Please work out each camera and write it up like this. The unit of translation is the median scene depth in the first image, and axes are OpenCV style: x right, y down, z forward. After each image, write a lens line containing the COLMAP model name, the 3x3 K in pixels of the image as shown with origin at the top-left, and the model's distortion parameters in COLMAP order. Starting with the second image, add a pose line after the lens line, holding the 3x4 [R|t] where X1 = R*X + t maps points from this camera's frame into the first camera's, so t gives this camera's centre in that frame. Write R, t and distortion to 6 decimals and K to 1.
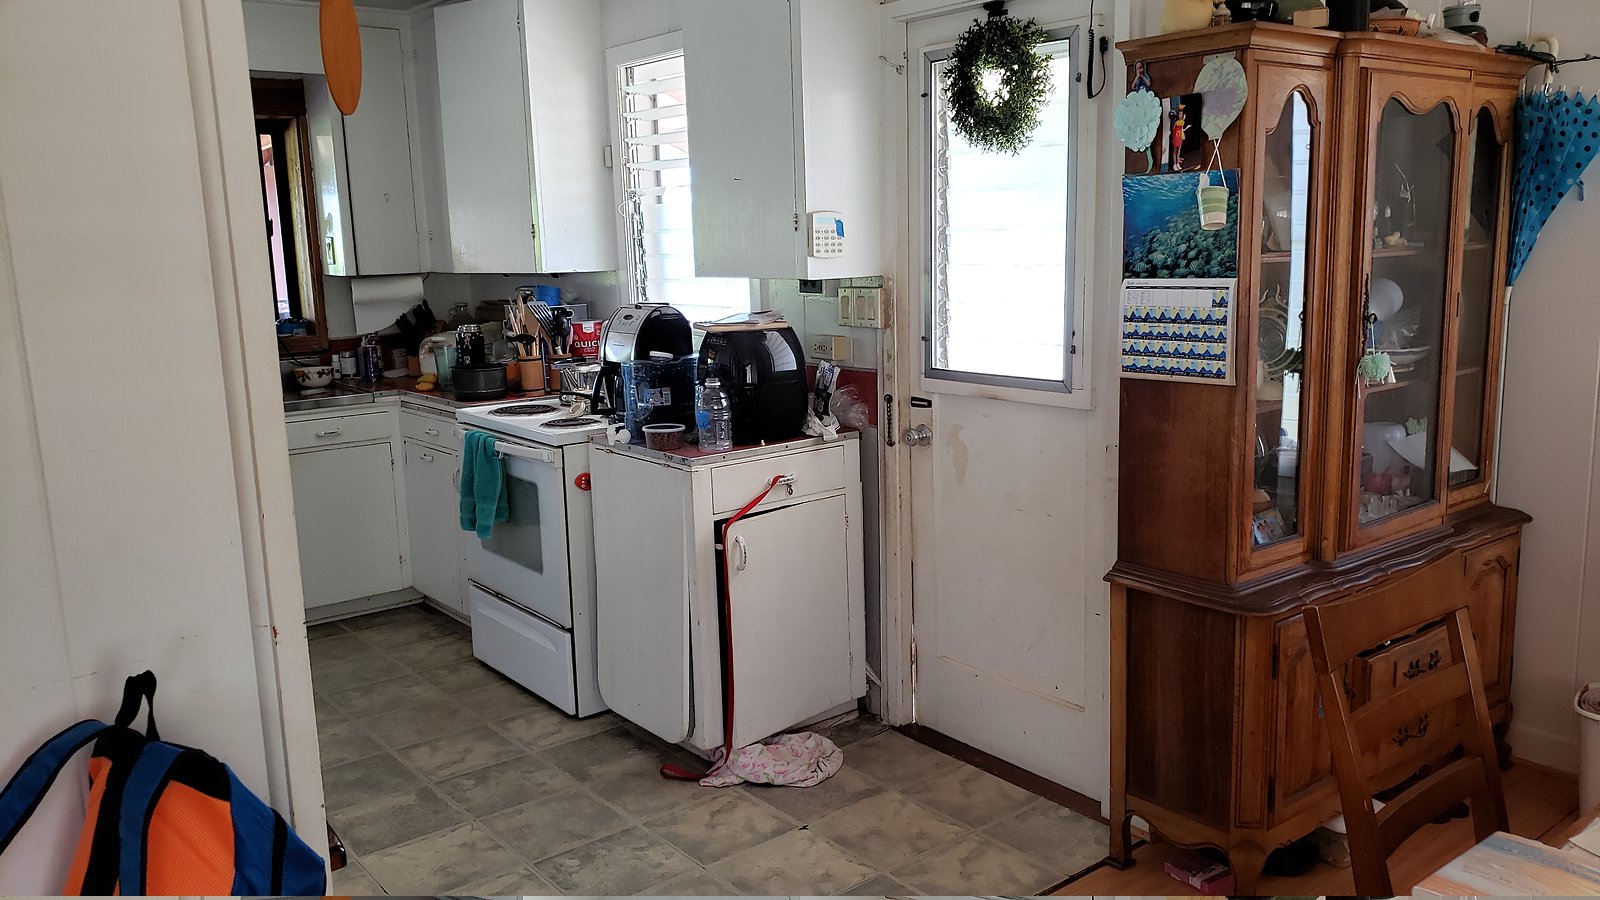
lens RADIAL K [[1241.7, 0, 831.4], [0, 1241.7, 456.5], [0, 0, 1]] dist [0.013318, 0.003489]
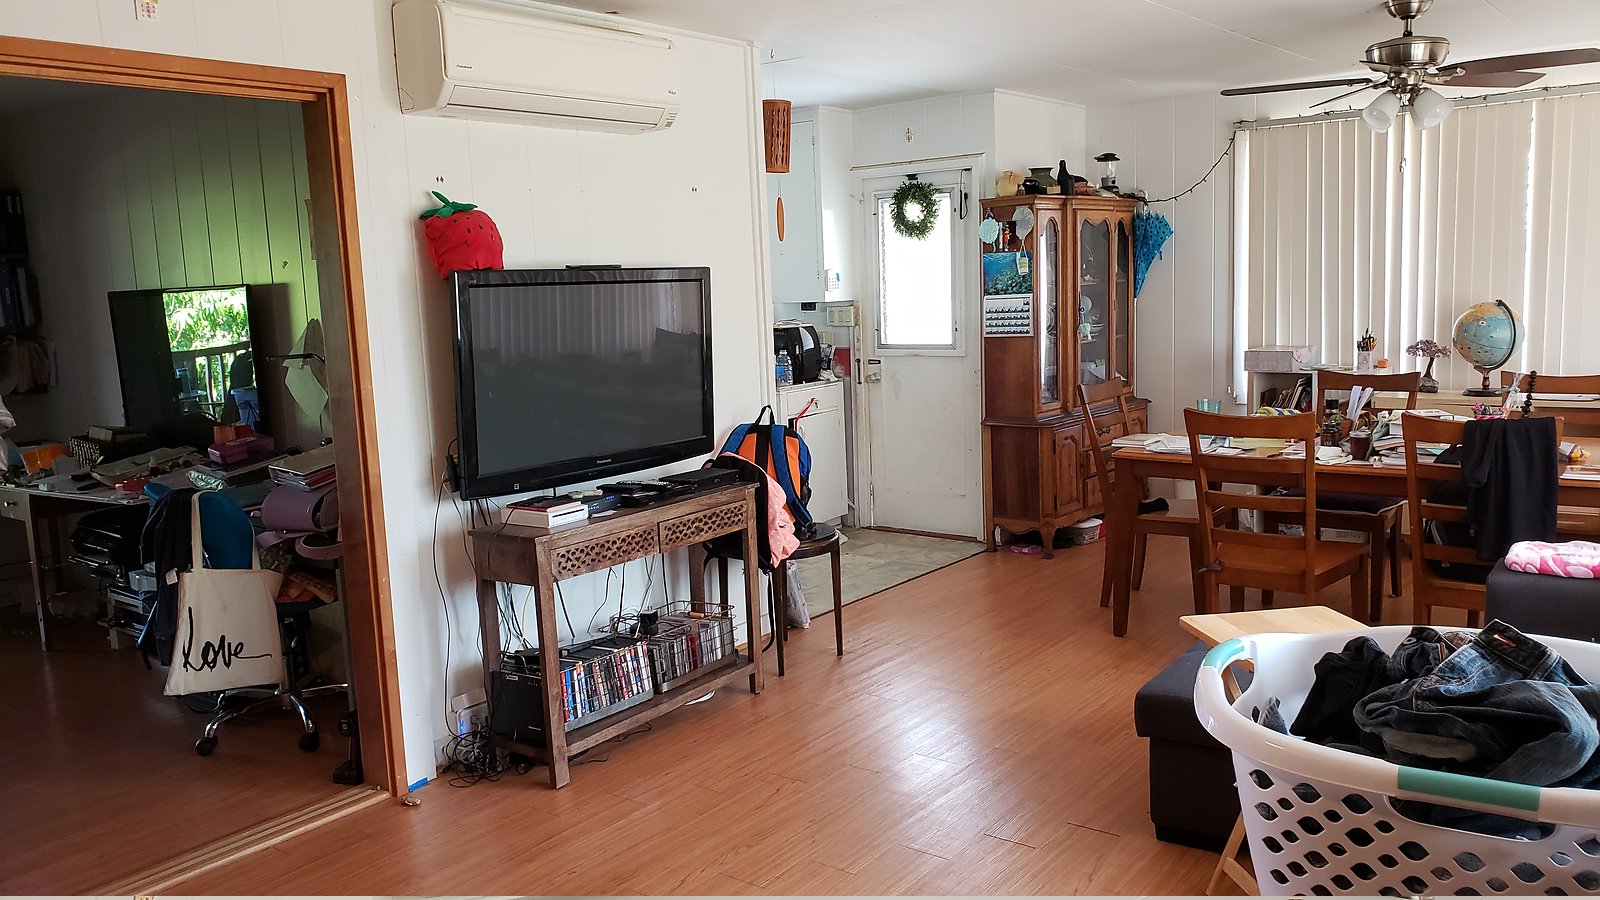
lens RADIAL K [[1199.3, 0, 800.0], [0, 1199.3, 450.0], [0, 0, 1]] dist [0.170782, -0.368410]
pose [[0.977498, -0.044080, 0.206289, -0.559643], [0.052941, 0.997888, -0.037629, 0.205695], [-0.204195, 0.047703, 0.977767, -1.099974]]
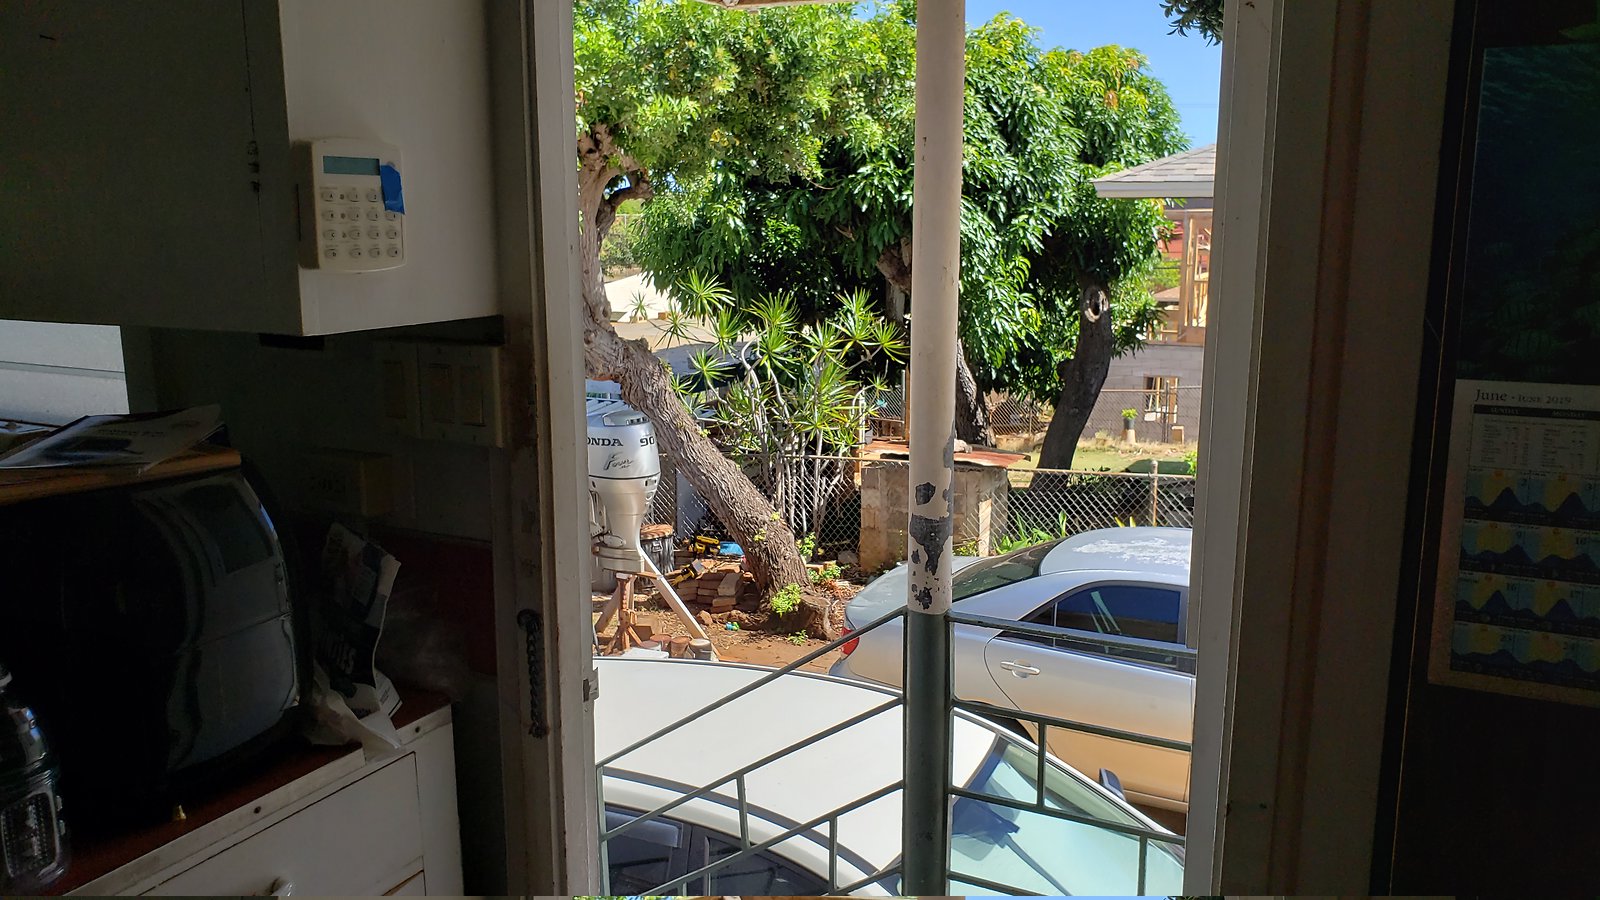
lens RADIAL K [[1237.8, 0, 825.6], [0, 1237.8, 433.2], [0, 0, 1]] dist [0.018077, -0.007891]
pose [[0.908944, -0.043211, 0.414672, -0.036028], [0.043972, 0.999003, 0.007717, -0.127542], [-0.414592, 0.011219, 0.909938, 0.718193]]
